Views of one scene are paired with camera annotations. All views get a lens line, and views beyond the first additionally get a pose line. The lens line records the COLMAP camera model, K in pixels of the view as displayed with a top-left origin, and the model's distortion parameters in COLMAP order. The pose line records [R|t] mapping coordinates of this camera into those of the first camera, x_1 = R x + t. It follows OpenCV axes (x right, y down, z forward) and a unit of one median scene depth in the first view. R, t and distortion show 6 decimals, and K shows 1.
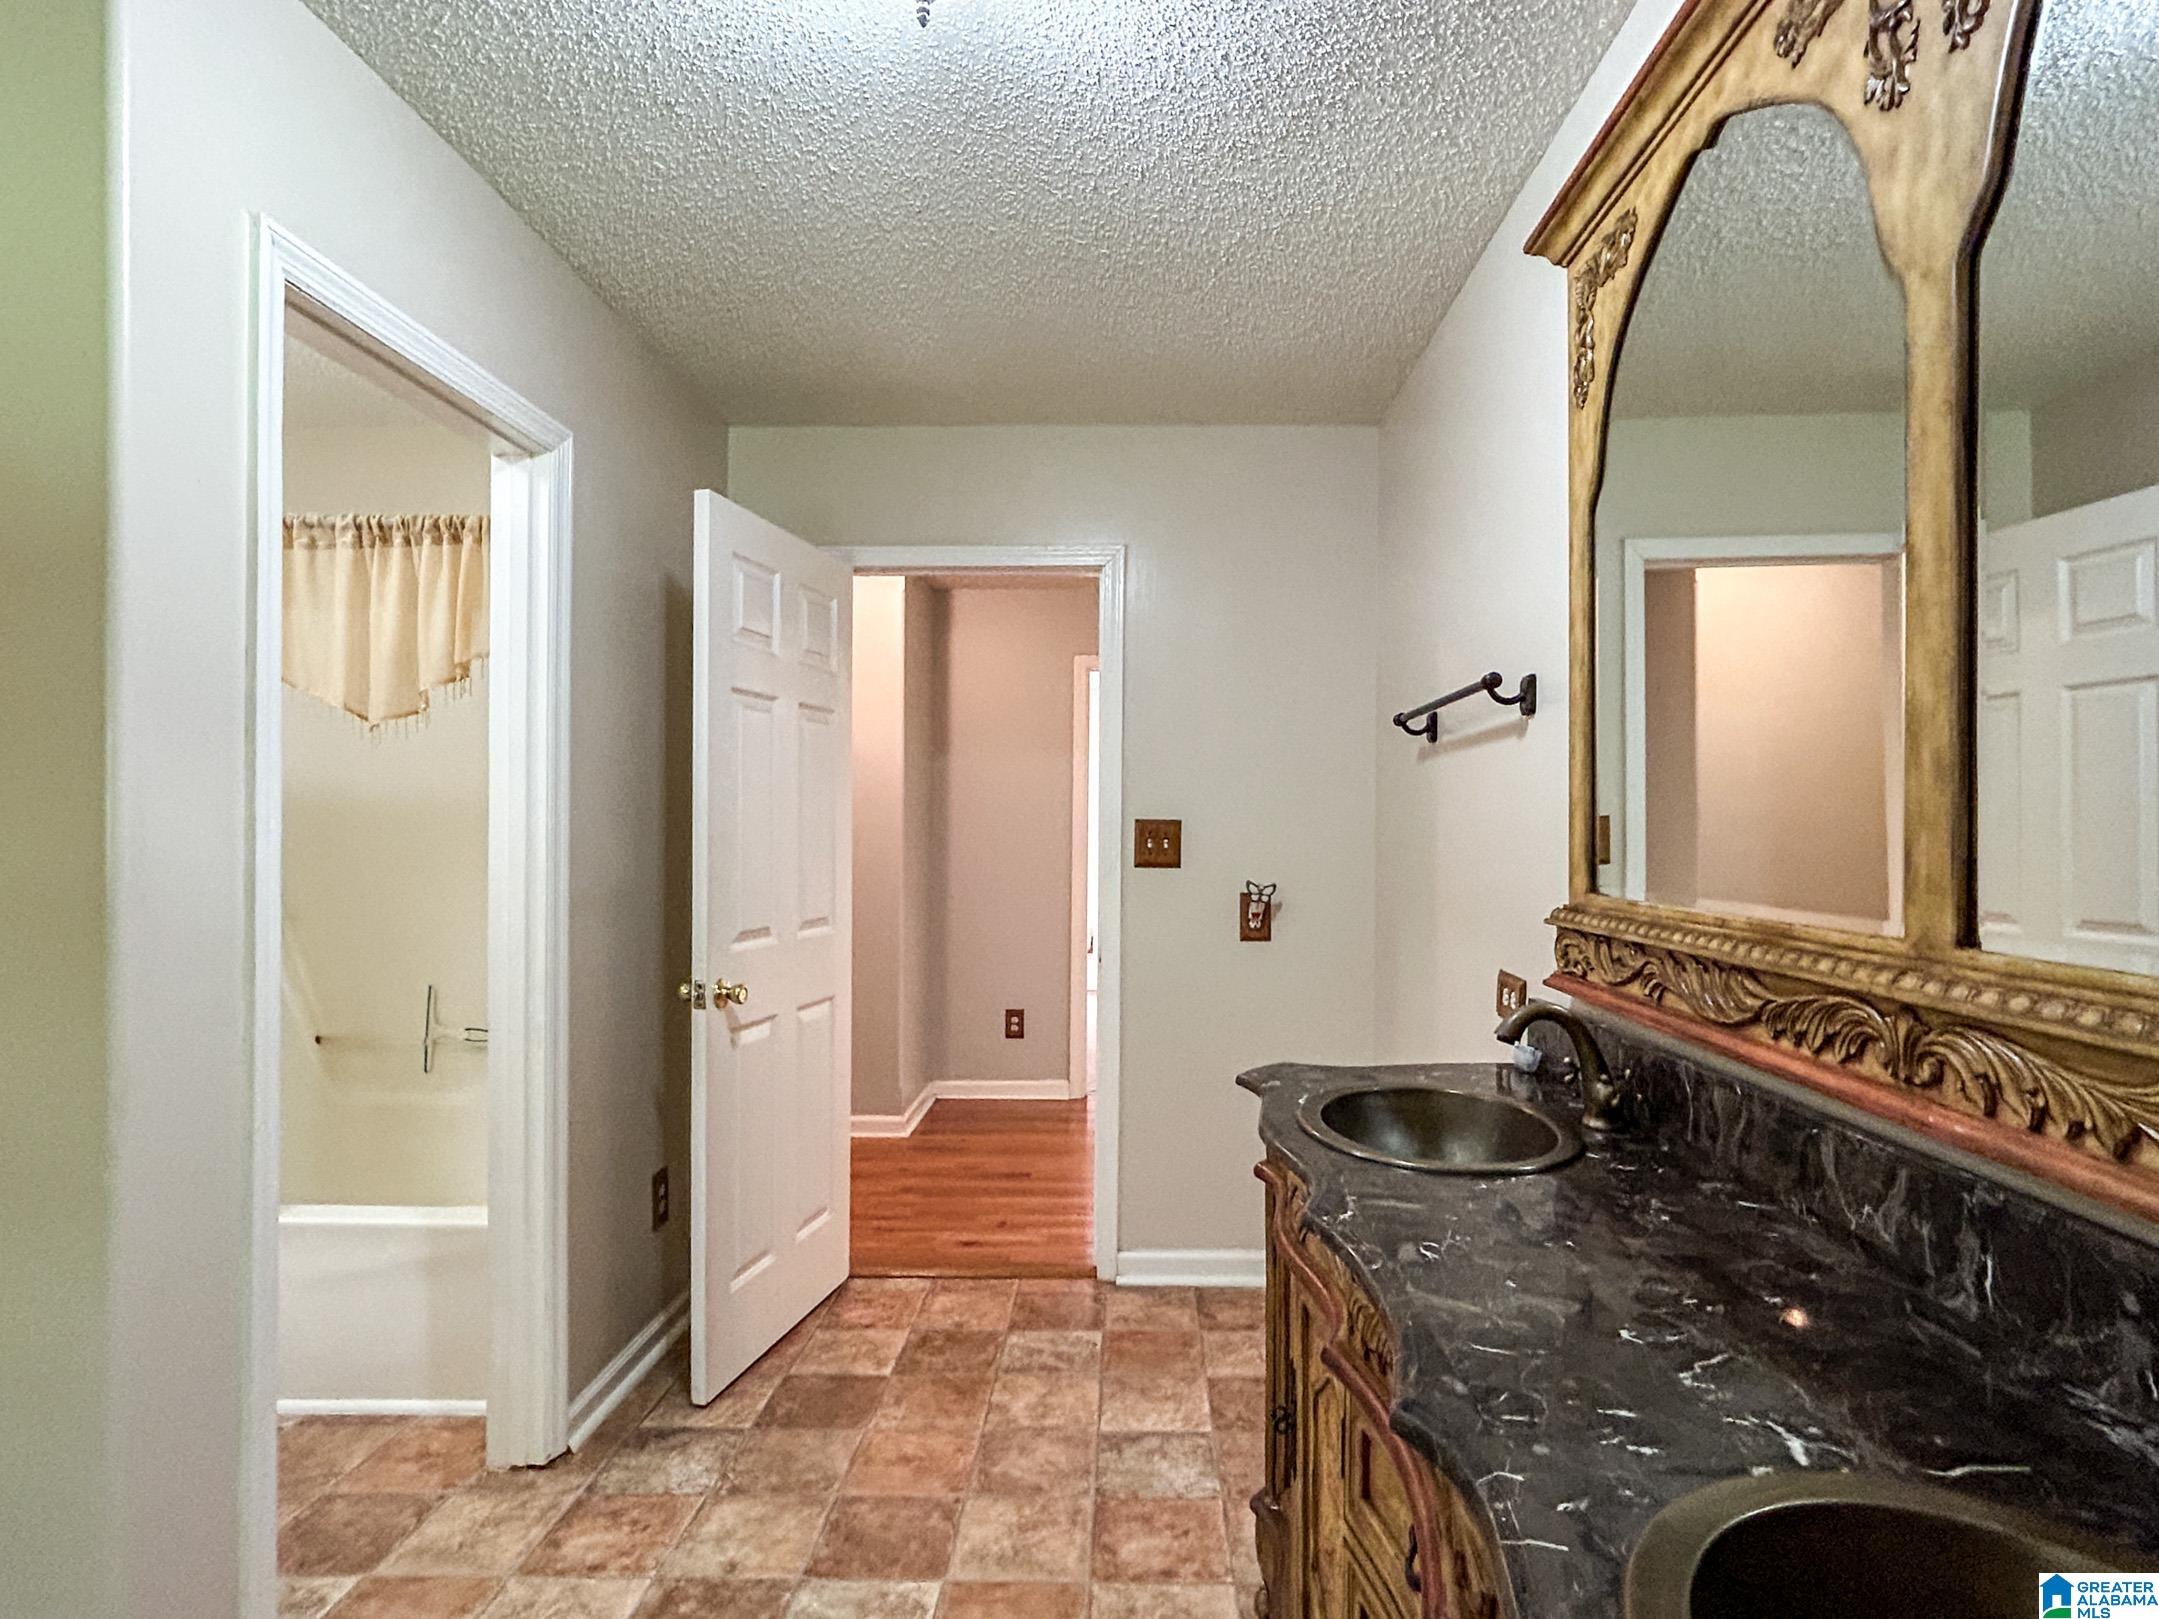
lens RADIAL K [[1146.0, 0, 1096.2], [0, 1146.0, 828.2], [0, 0, 1]] dist [-0.021696, 0.003657]
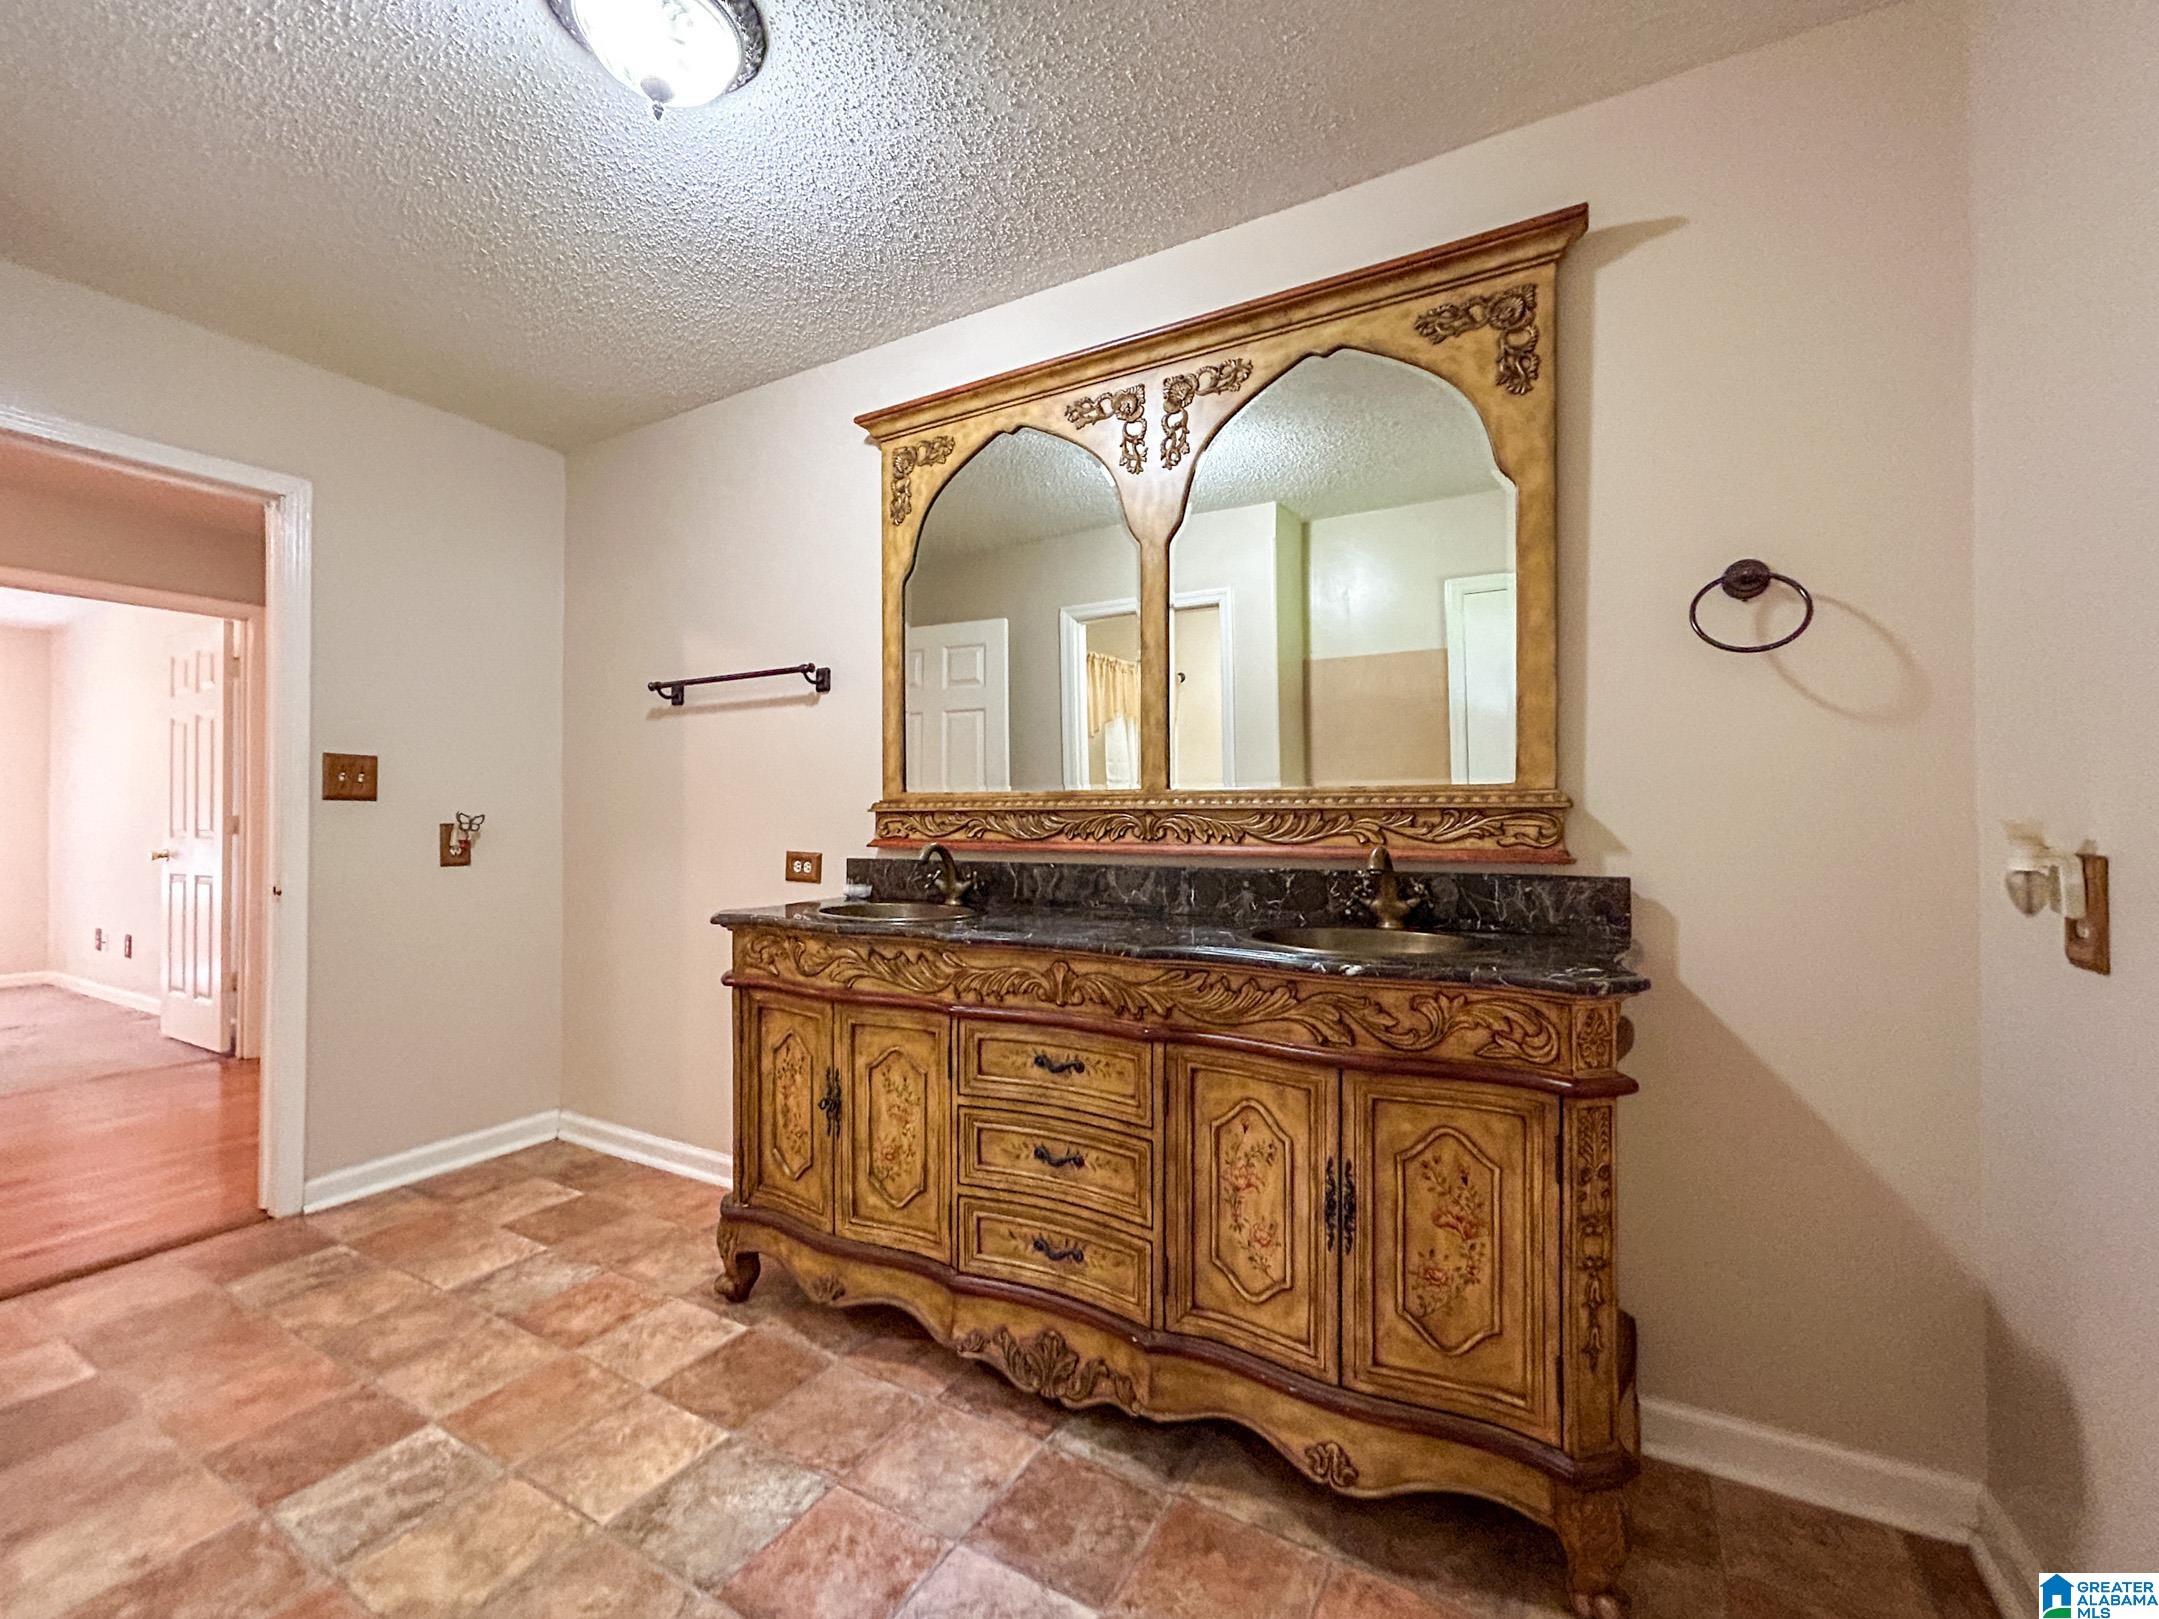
lens RADIAL K [[893.9, 0, 1071.6], [0, 893.9, 792.1], [0, 0, 1]] dist [-0.006825, 0.001672]
pose [[0.506009, 0.023210, 0.862216, -0.637628], [-0.006225, 0.999710, -0.023258, 0.084662], [-0.862506, 0.006401, 0.506006, 0.044113]]
